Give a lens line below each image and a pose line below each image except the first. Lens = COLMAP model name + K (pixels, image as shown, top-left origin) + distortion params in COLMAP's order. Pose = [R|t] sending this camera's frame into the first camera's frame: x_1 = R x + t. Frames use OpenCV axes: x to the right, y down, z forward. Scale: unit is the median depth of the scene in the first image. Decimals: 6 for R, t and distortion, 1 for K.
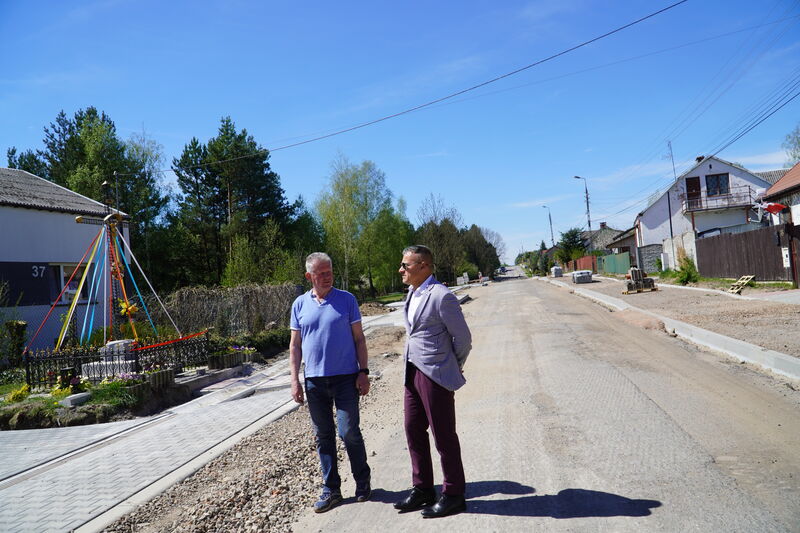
lens RADIAL K [[646.6, 0, 400.3], [0, 646.6, 280.9], [0, 0, 1]] dist [0.003974, -0.003193]
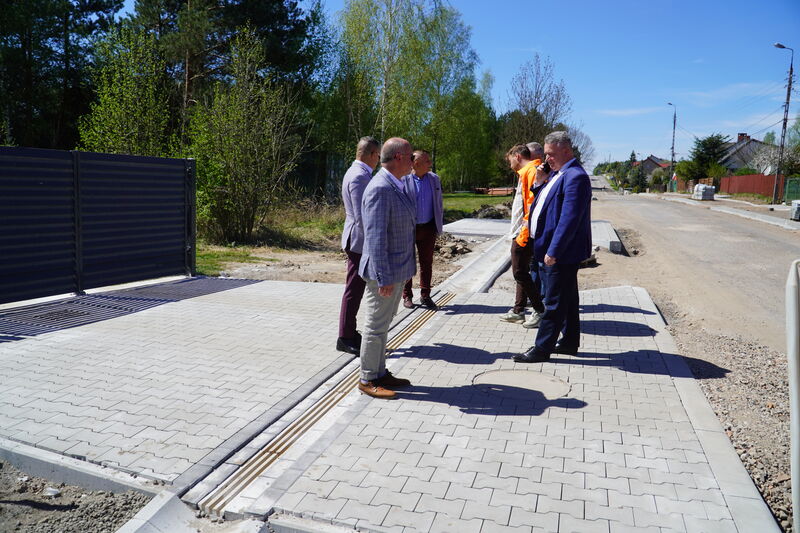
lens RADIAL K [[649.8, 0, 385.2], [0, 649.8, 267.4], [0, 0, 1]] dist [-0.001697, 0.004425]
pose [[0.985043, 0.134901, -0.107202, -0.009480], [-0.117922, 0.981407, 0.151441, -0.000314], [0.125638, -0.136534, 0.982636, 0.445966]]
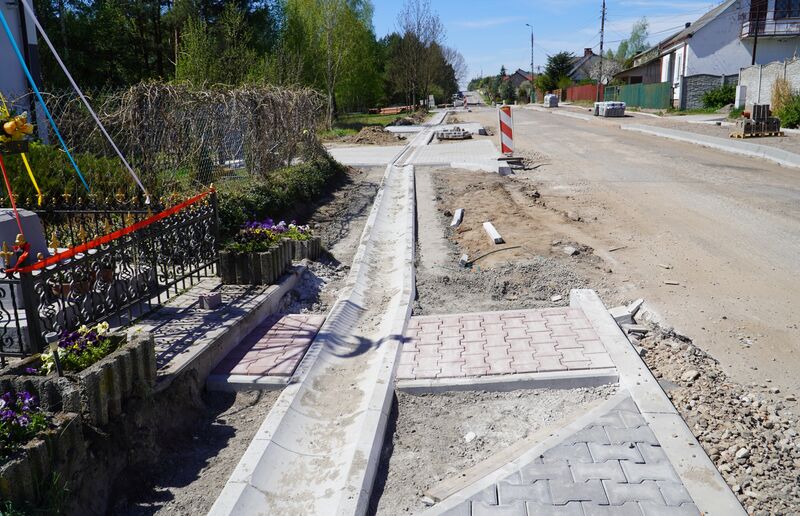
lens RADIAL K [[663.1, 0, 400.0], [0, 663.1, 258.0], [0, 0, 1]] dist [-0.005050, -0.009393]
pose [[0.994608, 0.043652, 0.094075, -0.061081], [-0.064068, 0.971932, 0.226371, 0.004572], [-0.081553, -0.231177, 0.969488, 0.159634]]
